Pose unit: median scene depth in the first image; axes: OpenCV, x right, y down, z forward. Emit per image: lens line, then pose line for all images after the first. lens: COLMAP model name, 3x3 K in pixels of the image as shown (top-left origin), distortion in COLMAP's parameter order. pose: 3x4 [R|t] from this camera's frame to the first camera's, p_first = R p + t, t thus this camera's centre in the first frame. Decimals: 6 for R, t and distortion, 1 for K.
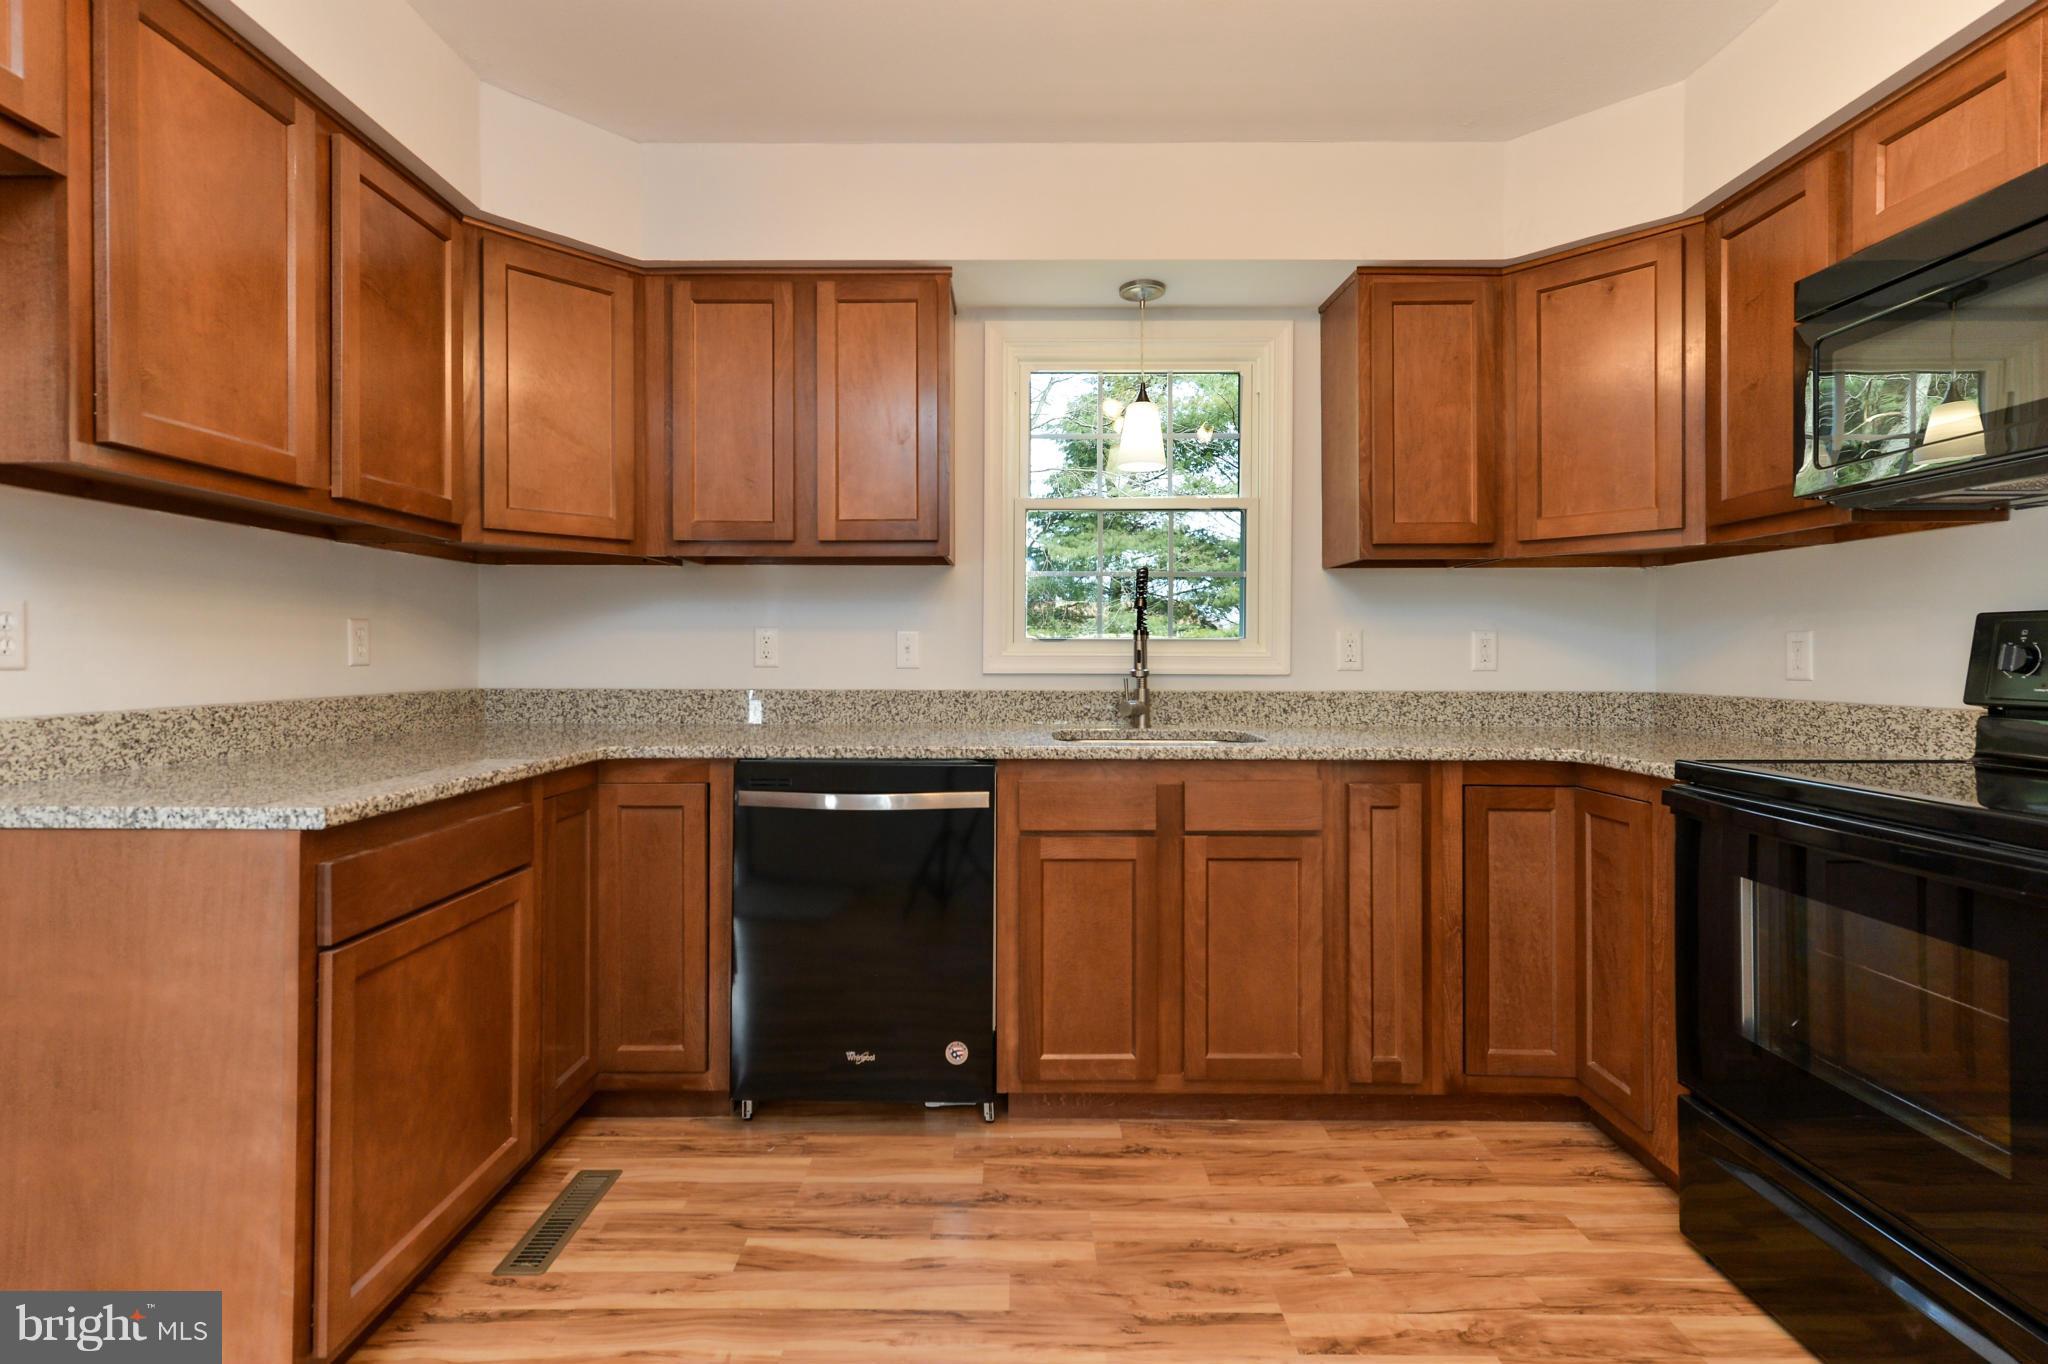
lens RADIAL K [[931.0, 0, 939.7], [0, 931.0, 656.0], [0, 0, 1]] dist [-0.003399, 0.000191]
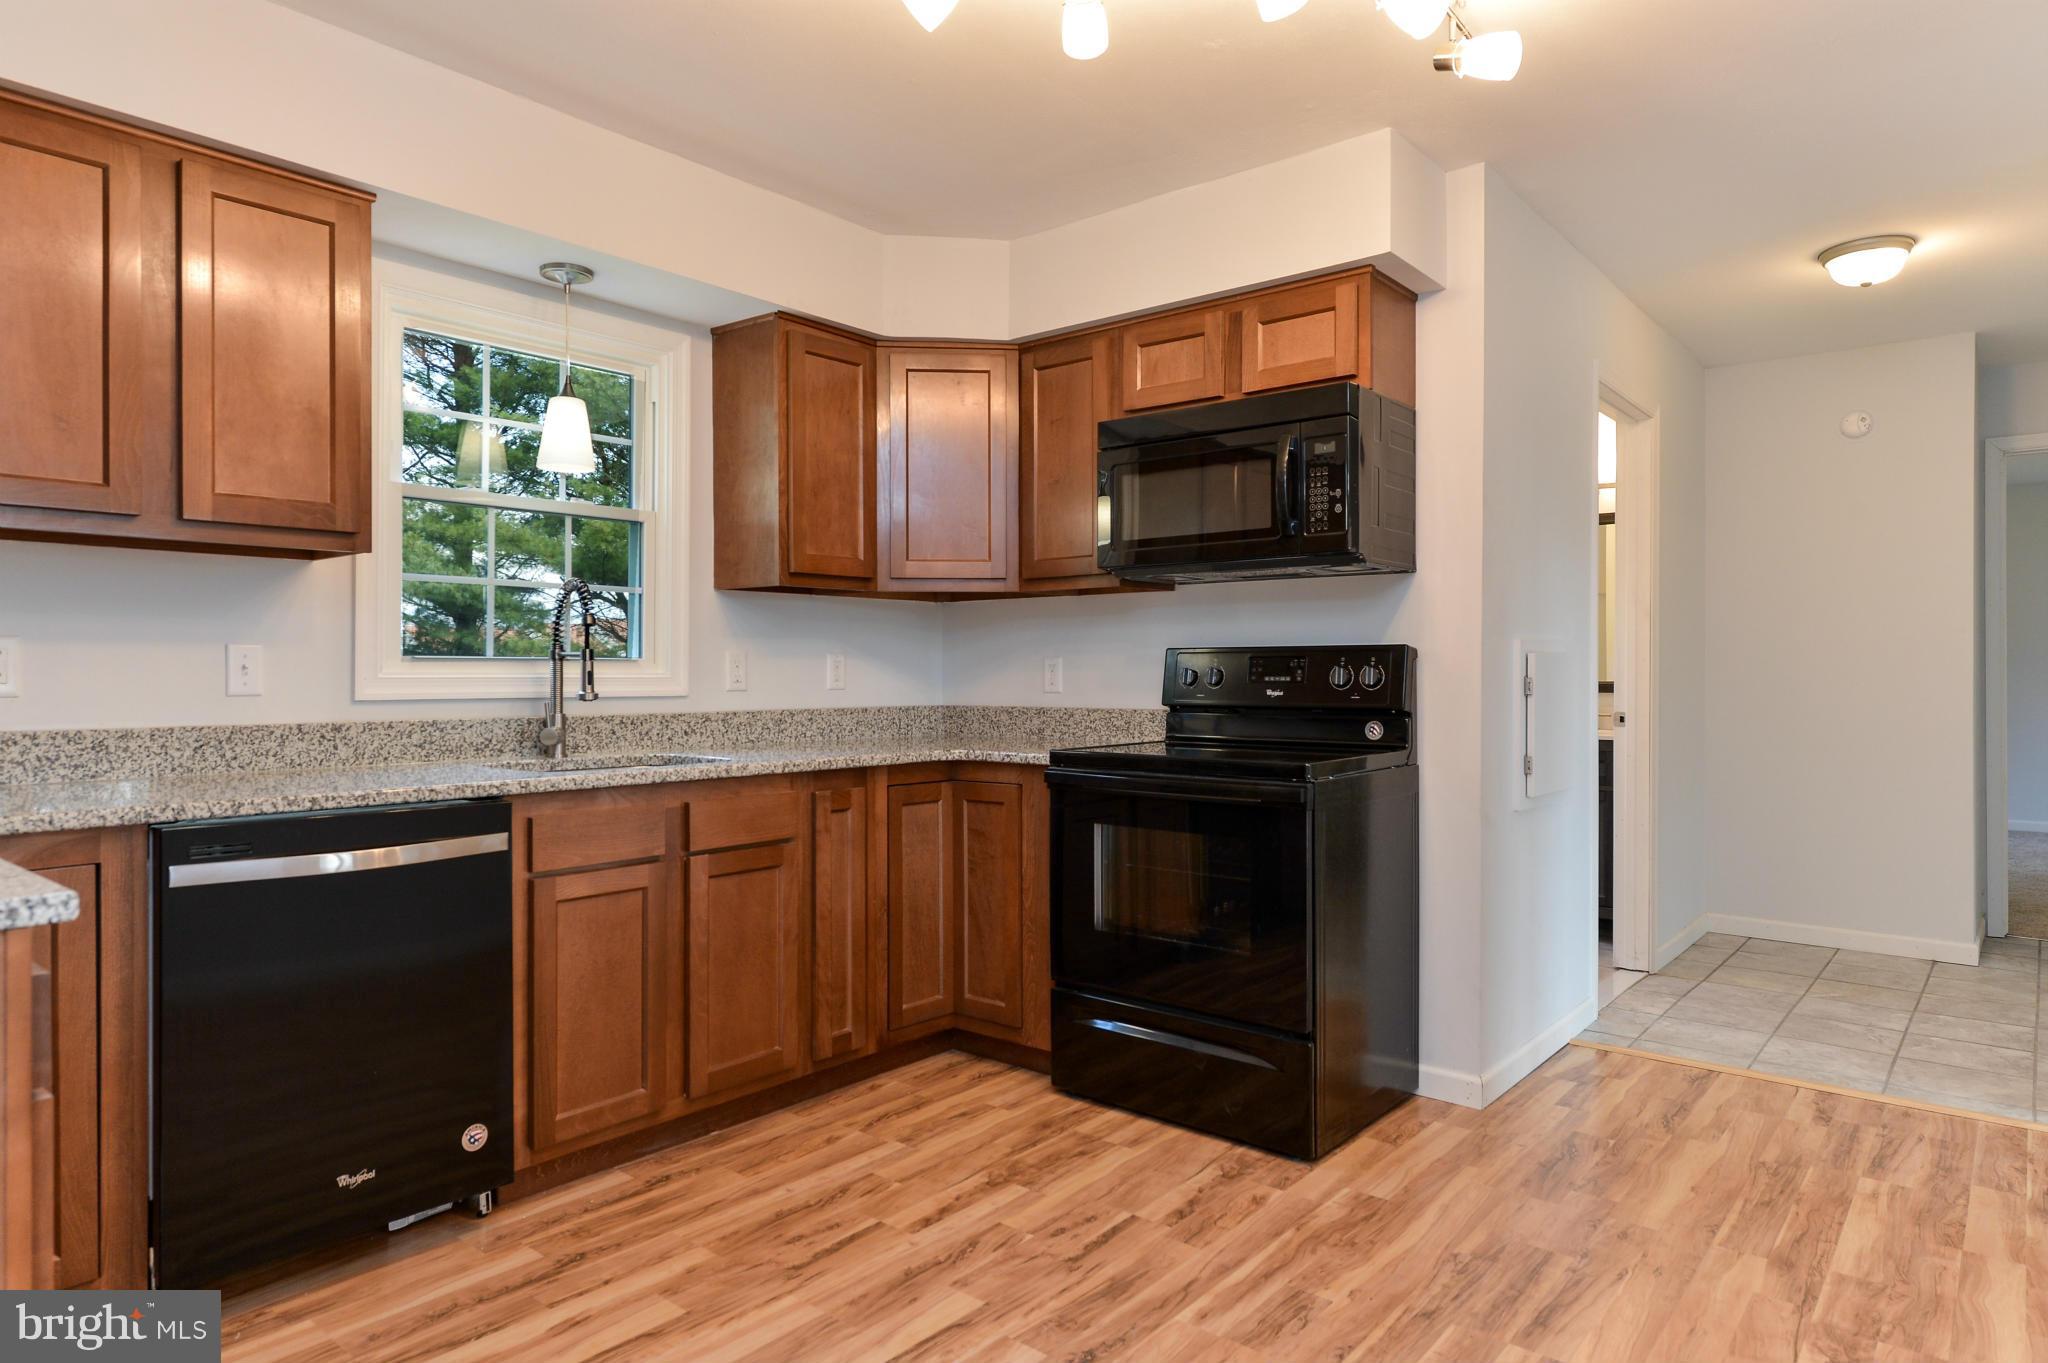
lens RADIAL K [[1120.8, 0, 1033.5], [0, 1120.8, 683.3], [0, 0, 1]] dist [-0.023906, 0.001240]
pose [[0.647086, -0.008208, 0.762373, -0.424334], [0.004251, 0.999965, 0.007158, -0.000316], [-0.762405, -0.001391, 0.647098, -0.061607]]
